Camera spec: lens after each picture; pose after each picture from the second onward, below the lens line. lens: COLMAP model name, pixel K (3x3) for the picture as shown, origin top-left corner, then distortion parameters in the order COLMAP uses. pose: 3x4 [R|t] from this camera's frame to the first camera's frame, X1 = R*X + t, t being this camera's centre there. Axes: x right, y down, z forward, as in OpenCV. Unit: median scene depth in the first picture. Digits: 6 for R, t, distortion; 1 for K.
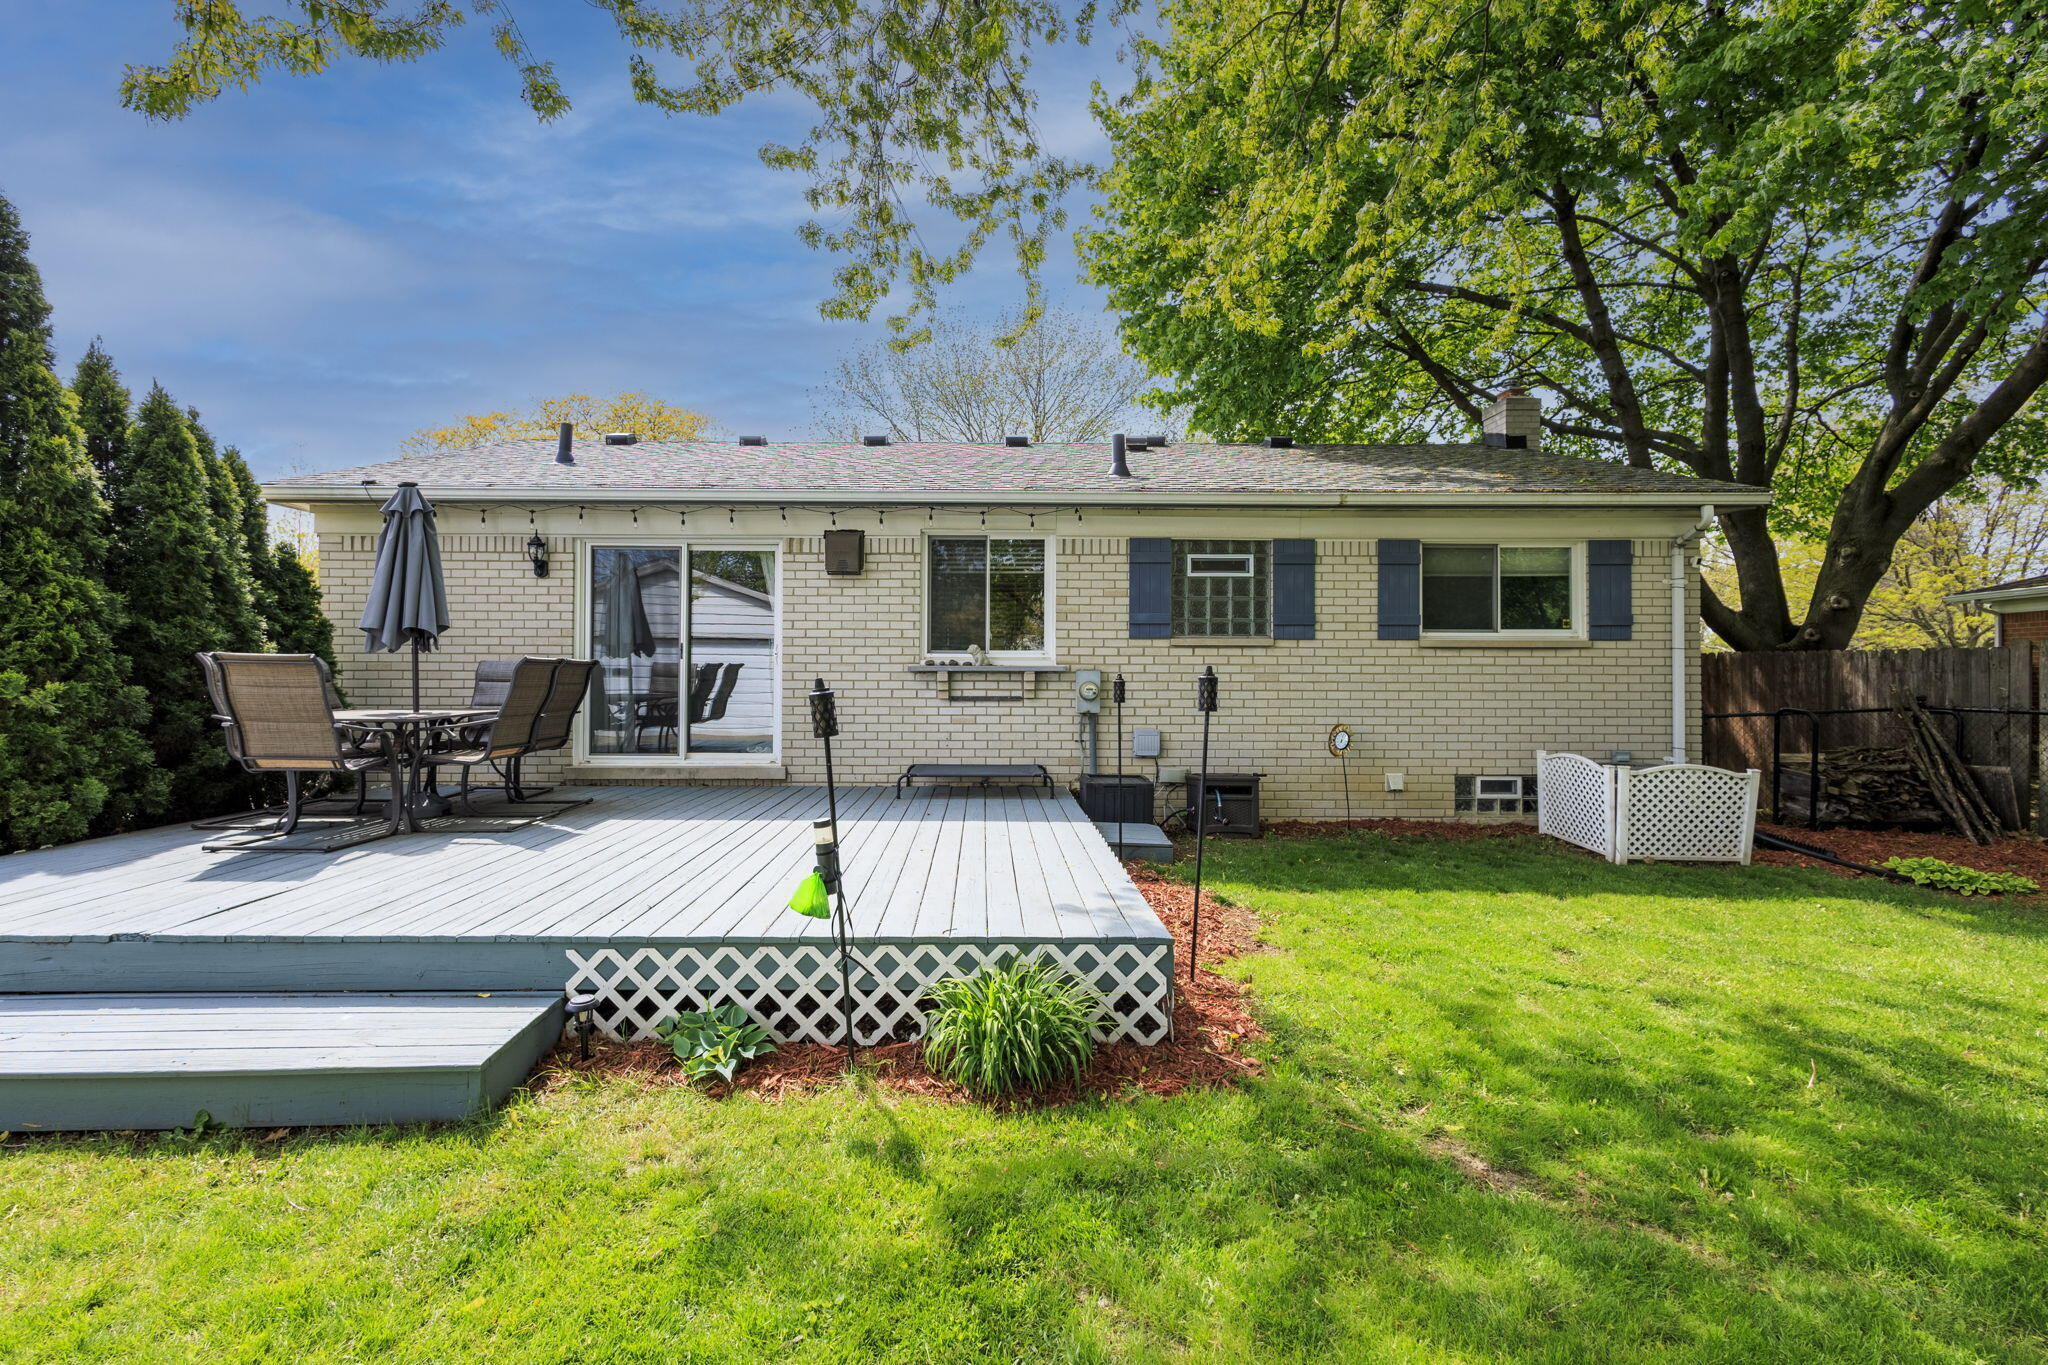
lens RADIAL K [[959.8, 0, 965.3], [0, 959.8, 658.0], [0, 0, 1]] dist [0.013168, -0.002038]
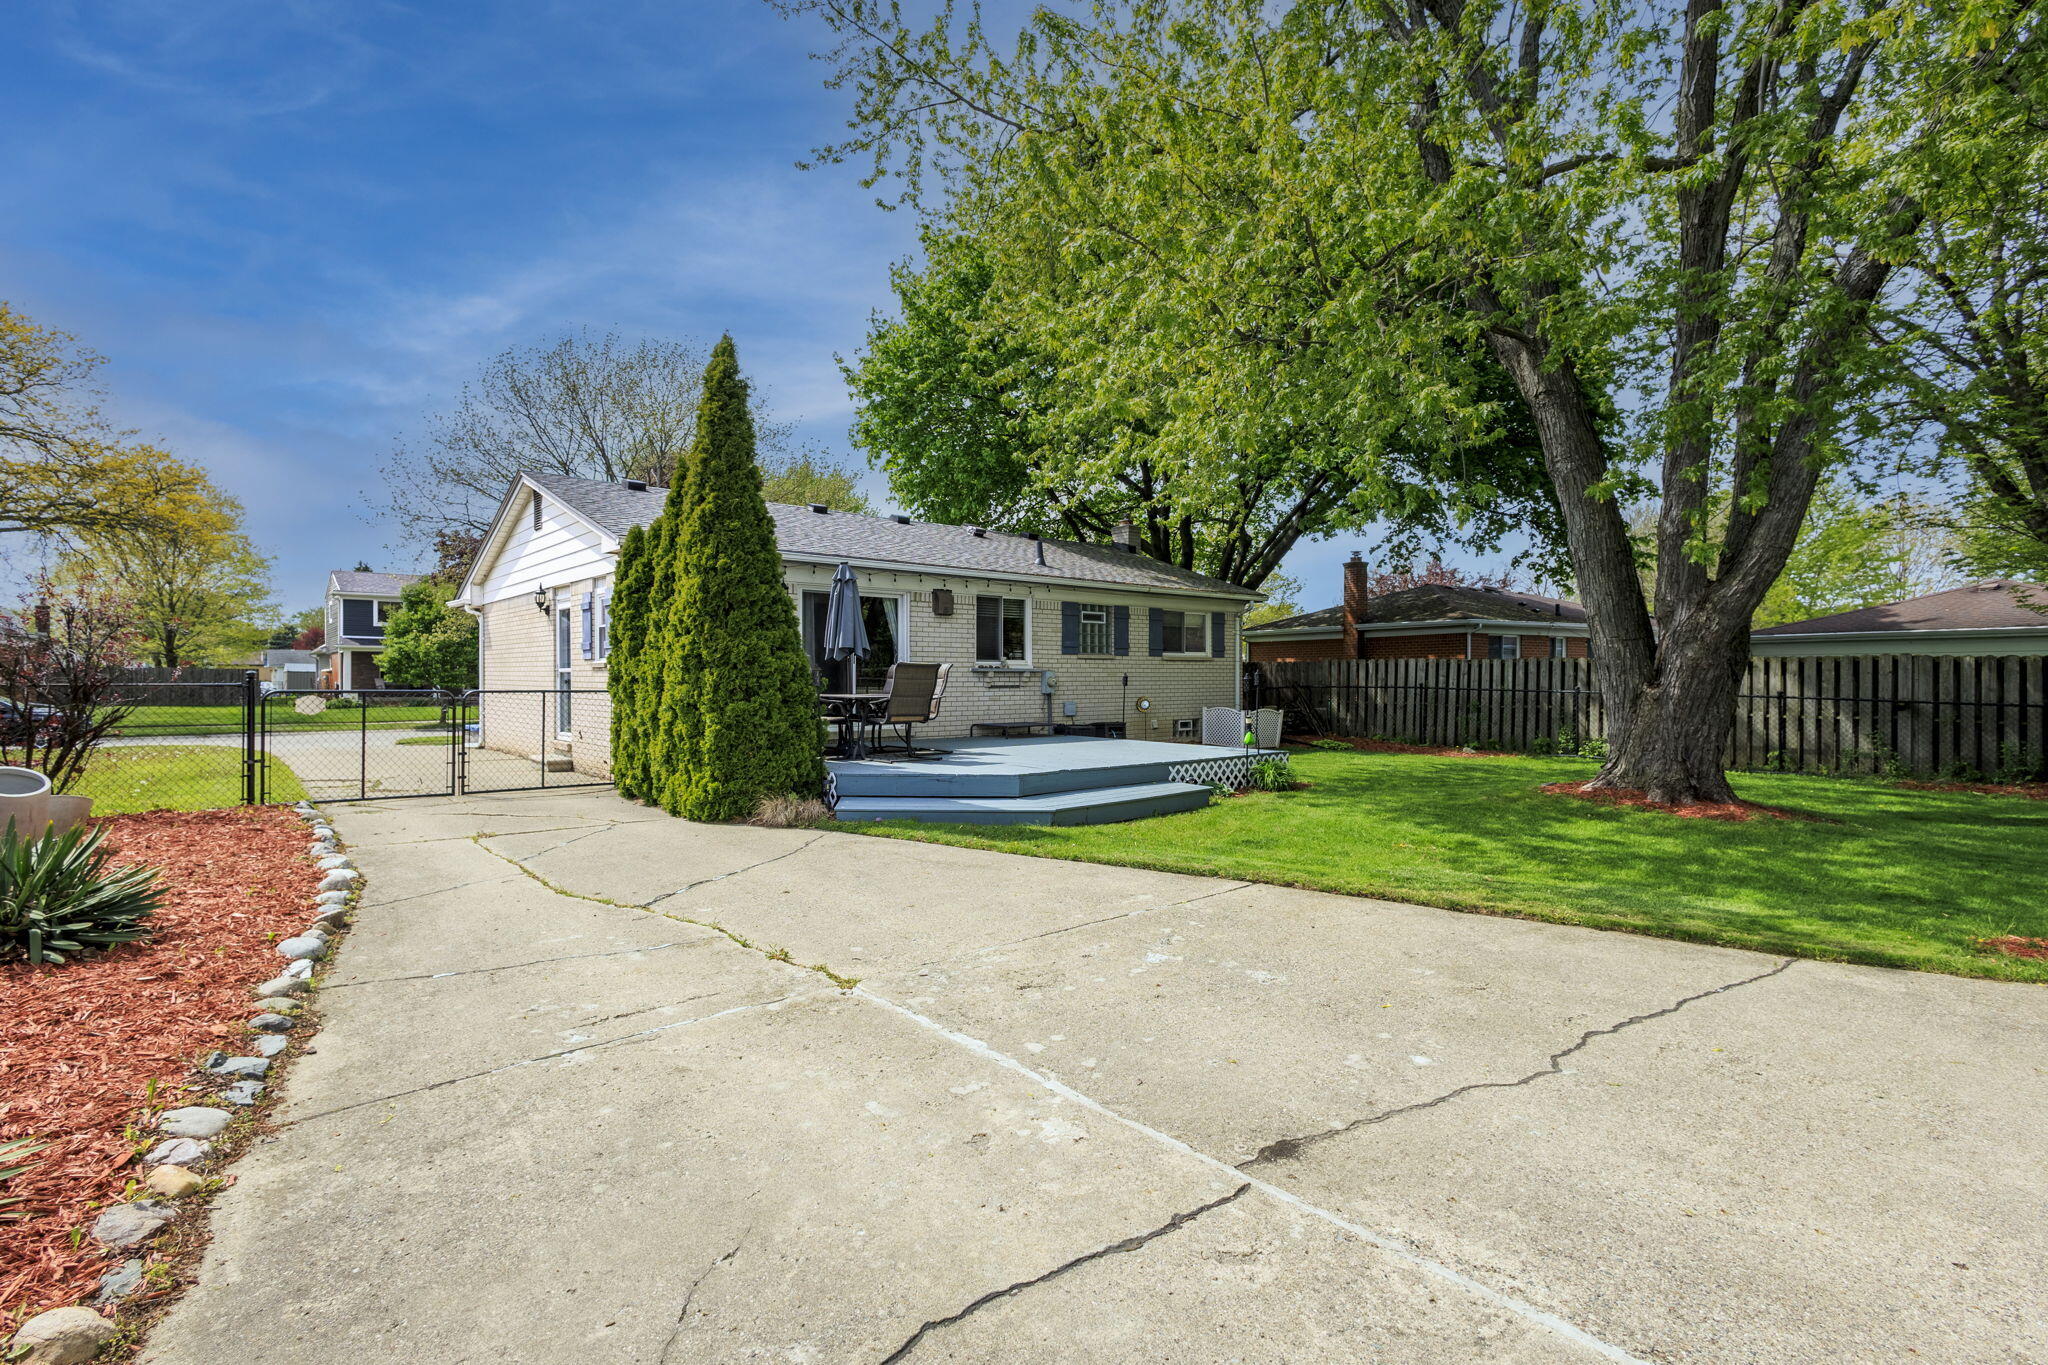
lens RADIAL K [[959.8, 0, 1015.5], [0, 959.8, 671.0], [0, 0, 1]] dist [0.013168, -0.002038]
pose [[0.763949, -0.000165, 0.645277, -1.132059], [-0.009193, 0.999896, 0.011139, -0.007379], [-0.645211, -0.014441, 0.763868, -0.399239]]
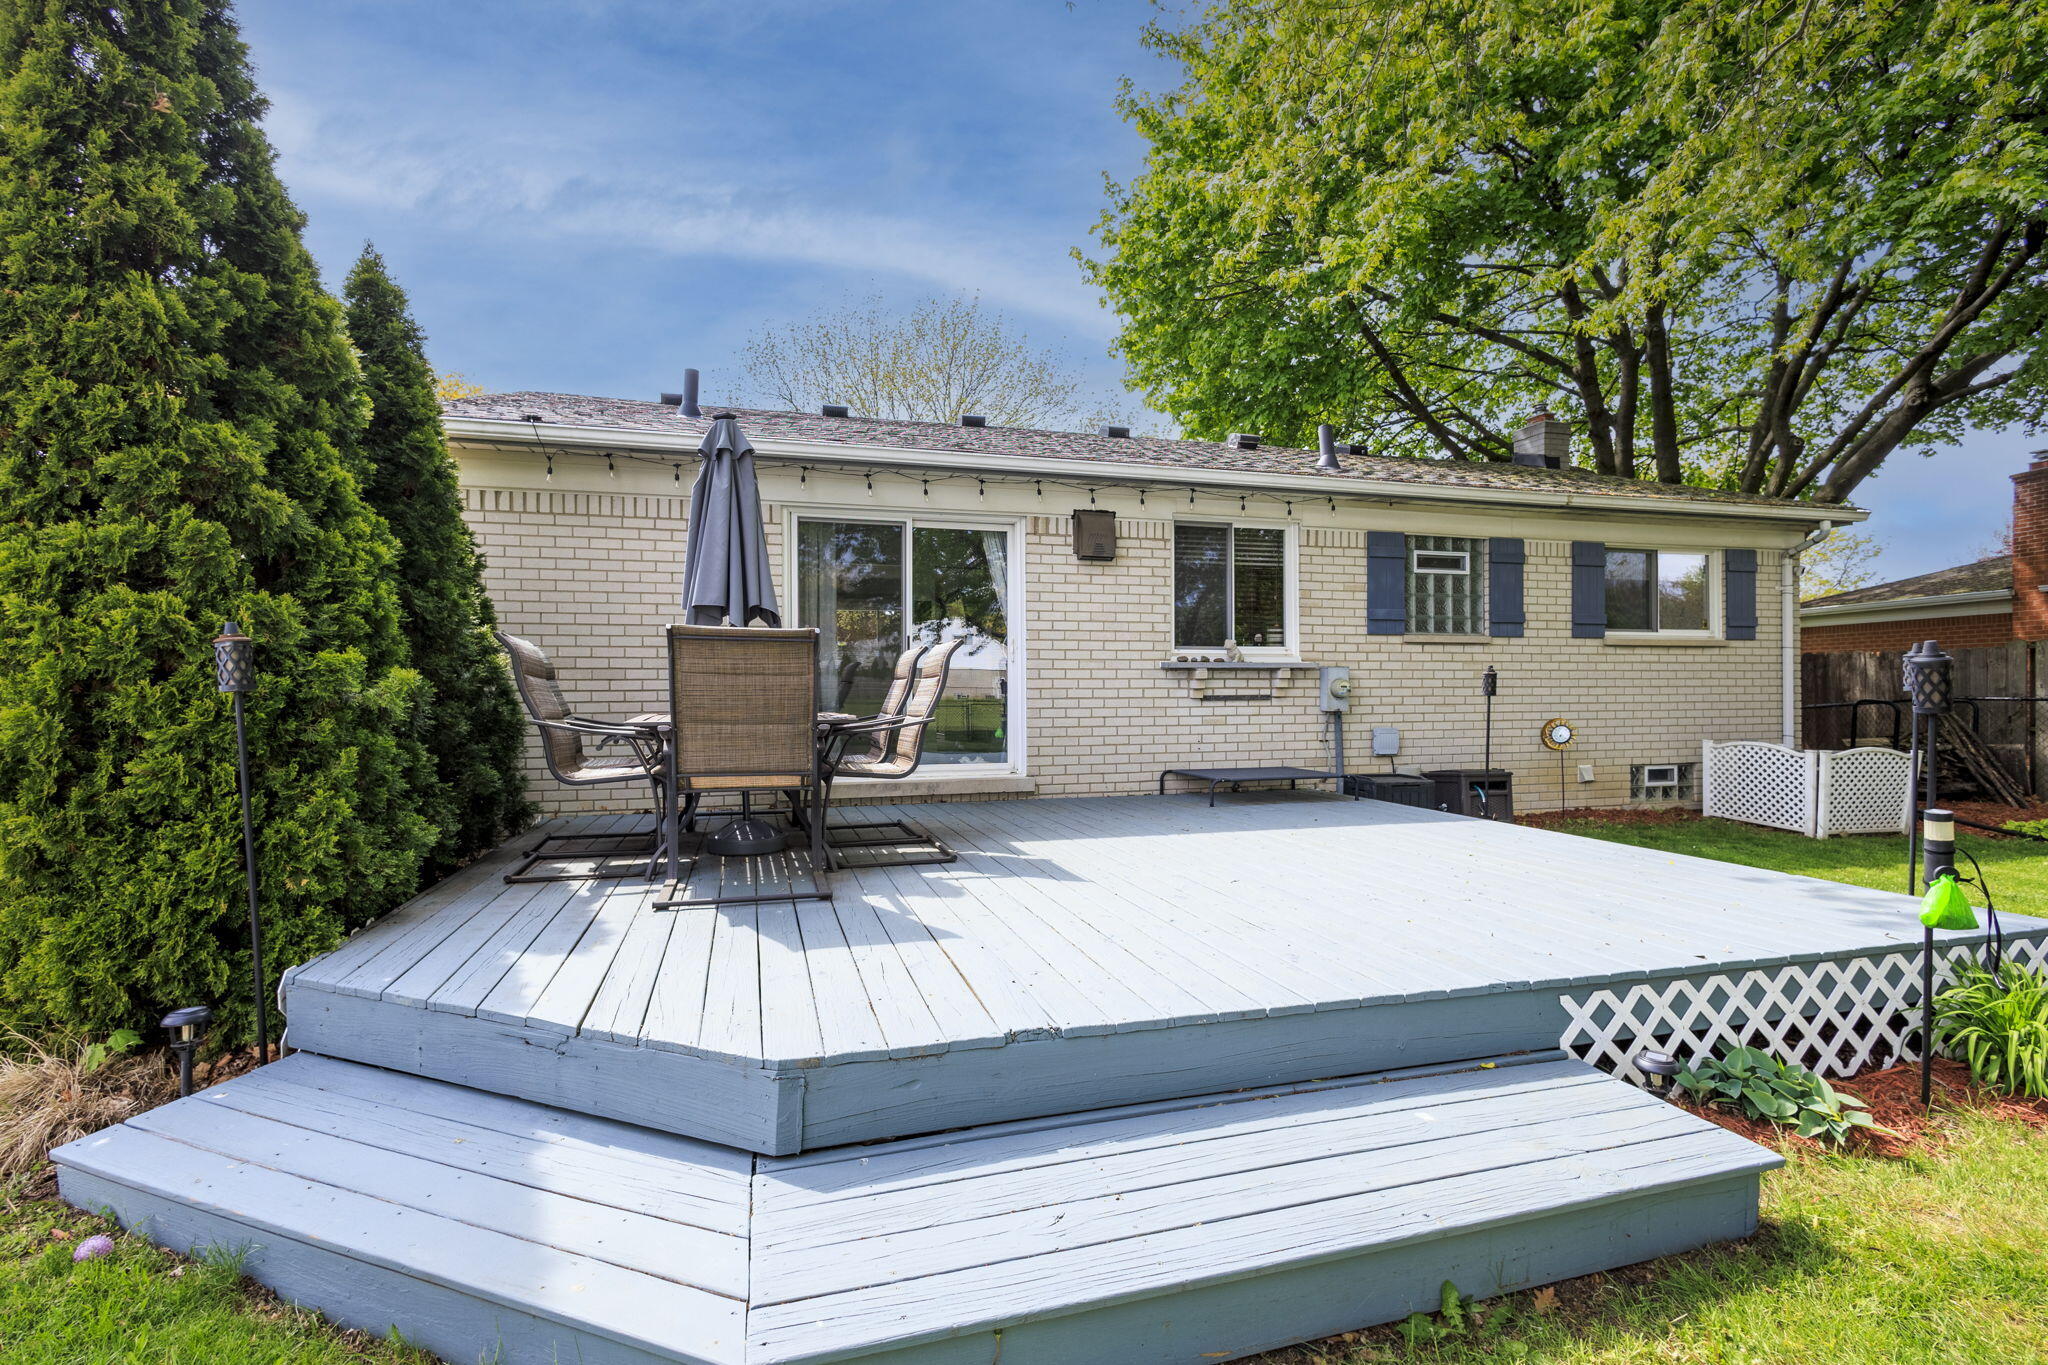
lens RADIAL K [[959.8, 0, 1013.5], [0, 959.8, 686.2], [0, 0, 1]] dist [0.013168, -0.002038]
pose [[0.961803, -0.006091, 0.273674, -0.441727], [0.002696, 0.999915, 0.012781, 0.018579], [-0.273729, -0.011555, 0.961737, 0.160292]]
